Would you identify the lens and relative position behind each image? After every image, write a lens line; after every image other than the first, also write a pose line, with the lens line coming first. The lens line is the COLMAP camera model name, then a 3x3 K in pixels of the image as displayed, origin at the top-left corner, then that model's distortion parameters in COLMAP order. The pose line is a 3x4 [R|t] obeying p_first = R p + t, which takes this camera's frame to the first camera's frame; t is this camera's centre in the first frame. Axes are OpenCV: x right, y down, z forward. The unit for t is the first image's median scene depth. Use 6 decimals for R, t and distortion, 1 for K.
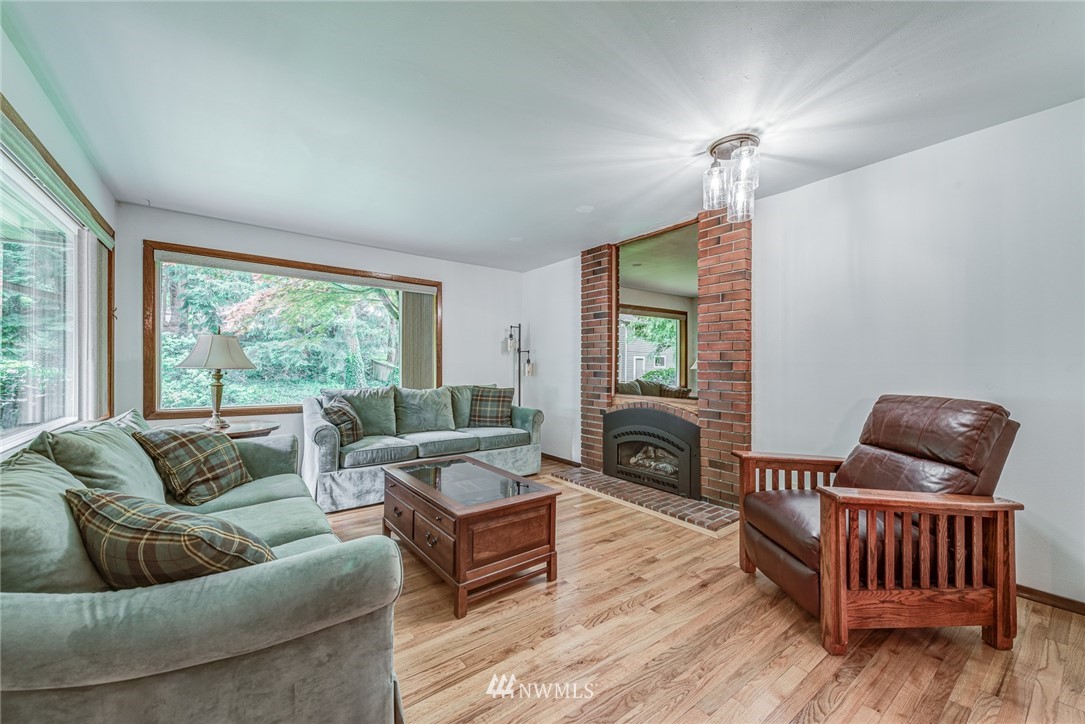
lens RADIAL K [[423.7, 0, 543.4], [0, 423.7, 366.8], [0, 0, 1]] dist [0.007700, -0.000480]
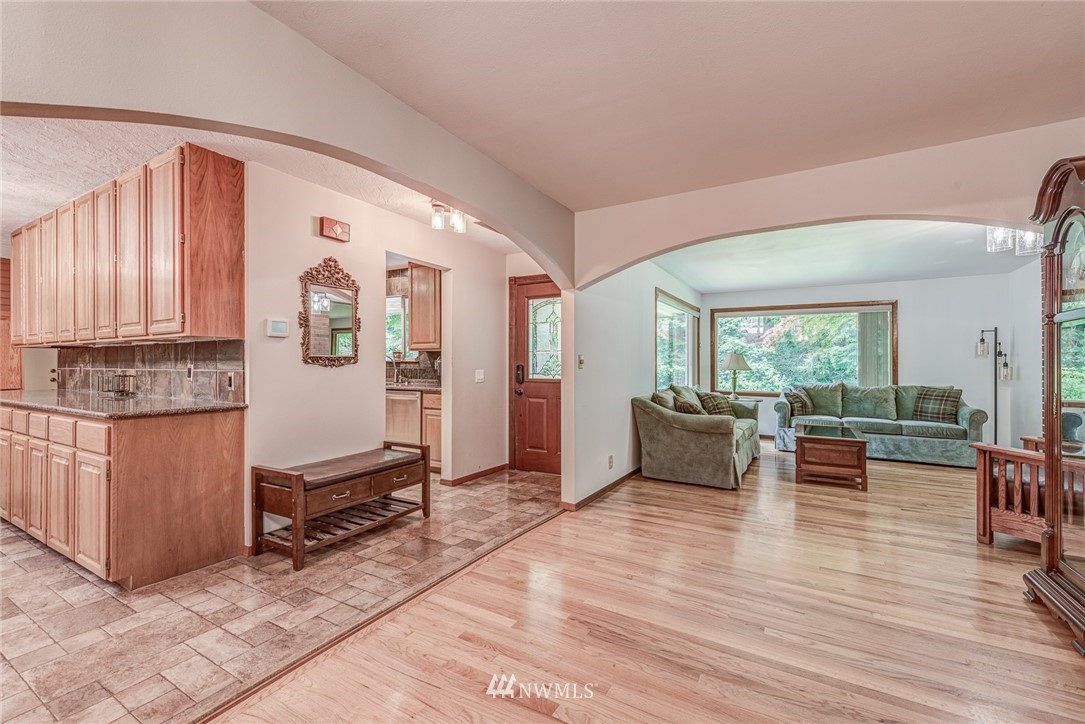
lens RADIAL K [[460.5, 0, 545.9], [0, 460.5, 360.0], [0, 0, 1]] dist [0.001335, -0.000658]
pose [[0.385161, -0.014852, -0.922730, 0.691272], [-0.008402, 0.999773, -0.019599, 0.006618], [0.922811, 0.015302, 0.384948, -0.511753]]
